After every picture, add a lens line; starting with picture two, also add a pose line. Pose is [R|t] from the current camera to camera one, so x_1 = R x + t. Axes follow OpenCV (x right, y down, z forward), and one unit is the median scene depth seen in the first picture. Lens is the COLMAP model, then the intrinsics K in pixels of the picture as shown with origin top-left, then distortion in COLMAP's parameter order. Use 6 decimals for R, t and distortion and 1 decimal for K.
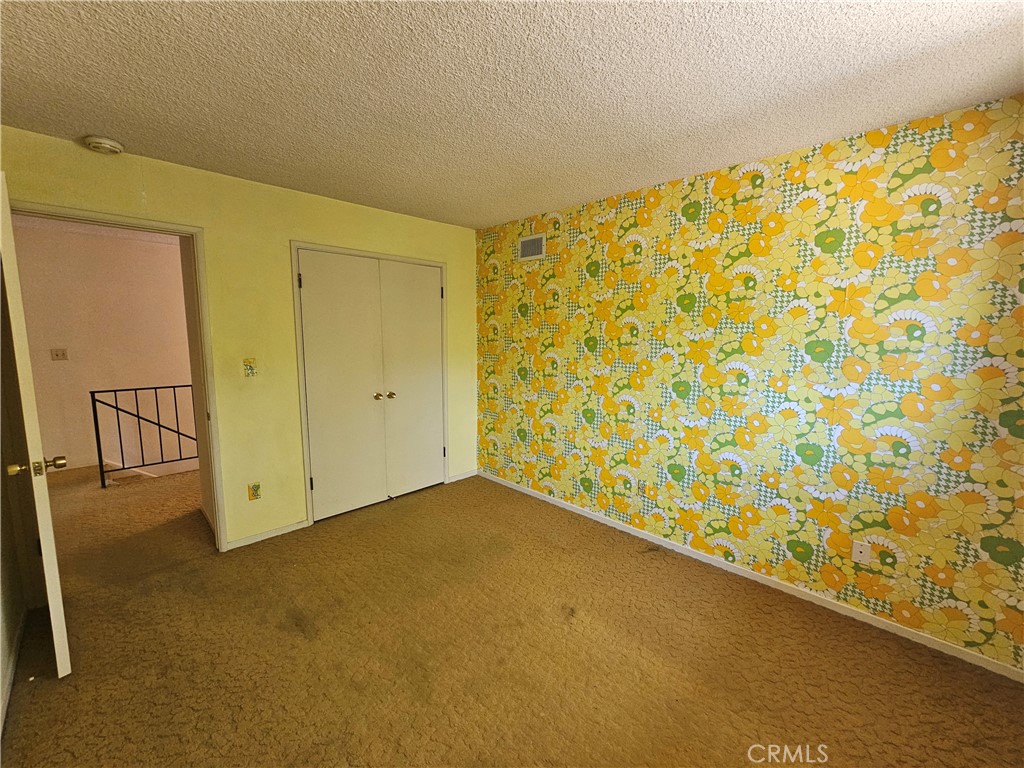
lens RADIAL K [[403.6, 0, 522.5], [0, 403.6, 407.1], [0, 0, 1]] dist [0.002755, 0.000039]
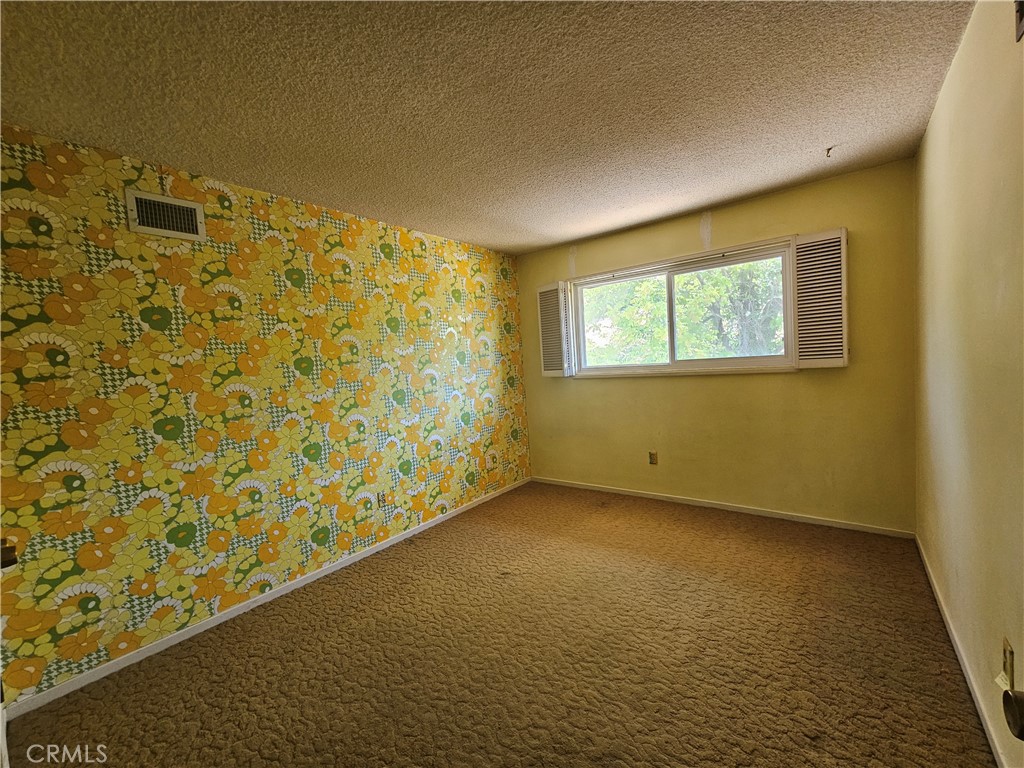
lens RADIAL K [[413.2, 0, 508.7], [0, 413.2, 385.3], [0, 0, 1]] dist [0.002876, -0.000638]
pose [[-0.086353, -0.096071, 0.991622, -0.631788], [0.208650, 0.971522, 0.112293, -0.111498], [-0.974171, 0.216598, -0.063849, 0.580991]]
